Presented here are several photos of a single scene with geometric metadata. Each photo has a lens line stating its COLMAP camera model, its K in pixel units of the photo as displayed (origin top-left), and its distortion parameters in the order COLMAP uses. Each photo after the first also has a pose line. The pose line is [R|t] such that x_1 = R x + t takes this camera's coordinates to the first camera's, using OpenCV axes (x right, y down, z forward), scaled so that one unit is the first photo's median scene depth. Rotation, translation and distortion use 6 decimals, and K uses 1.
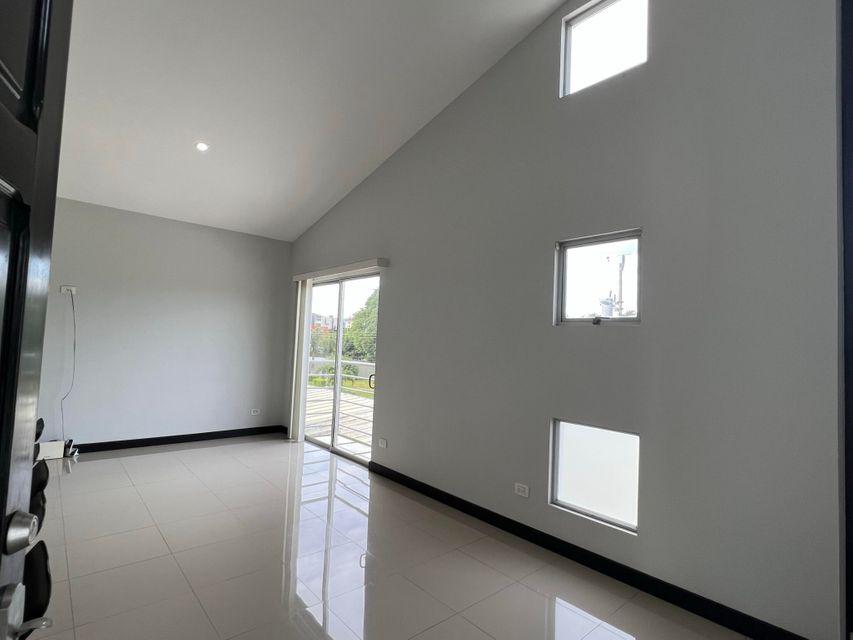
lens RADIAL K [[440.3, 0, 426.5], [0, 440.3, 320.0], [0, 0, 1]] dist [0.000104, 0.000246]
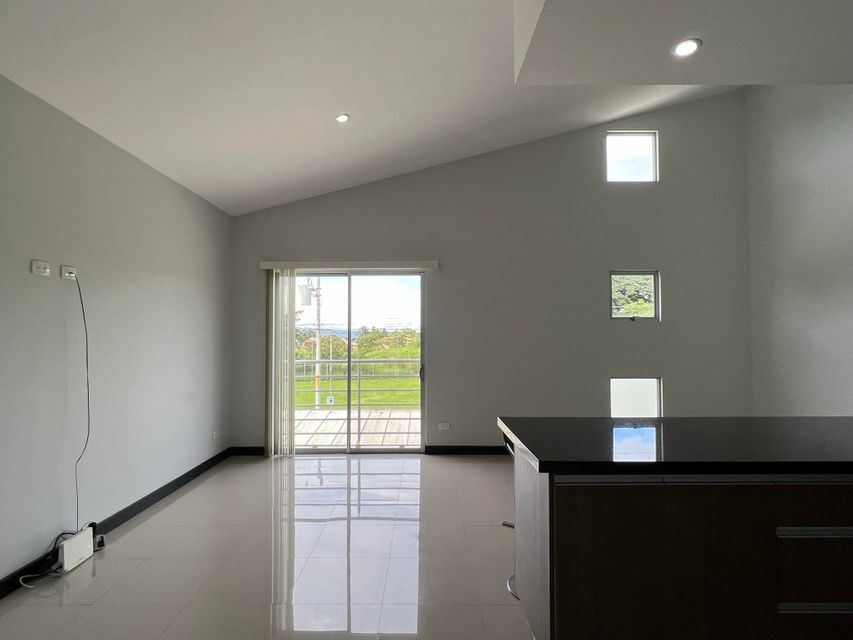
lens RADIAL K [[476.9, 0, 426.5], [0, 476.9, 320.0], [0, 0, 1]] dist [0.017215, -0.000668]
pose [[0.653399, -0.021900, 0.756697, -0.884212], [-0.006426, 0.999385, 0.034473, -0.028912], [-0.756986, -0.027387, 0.652857, 0.205250]]
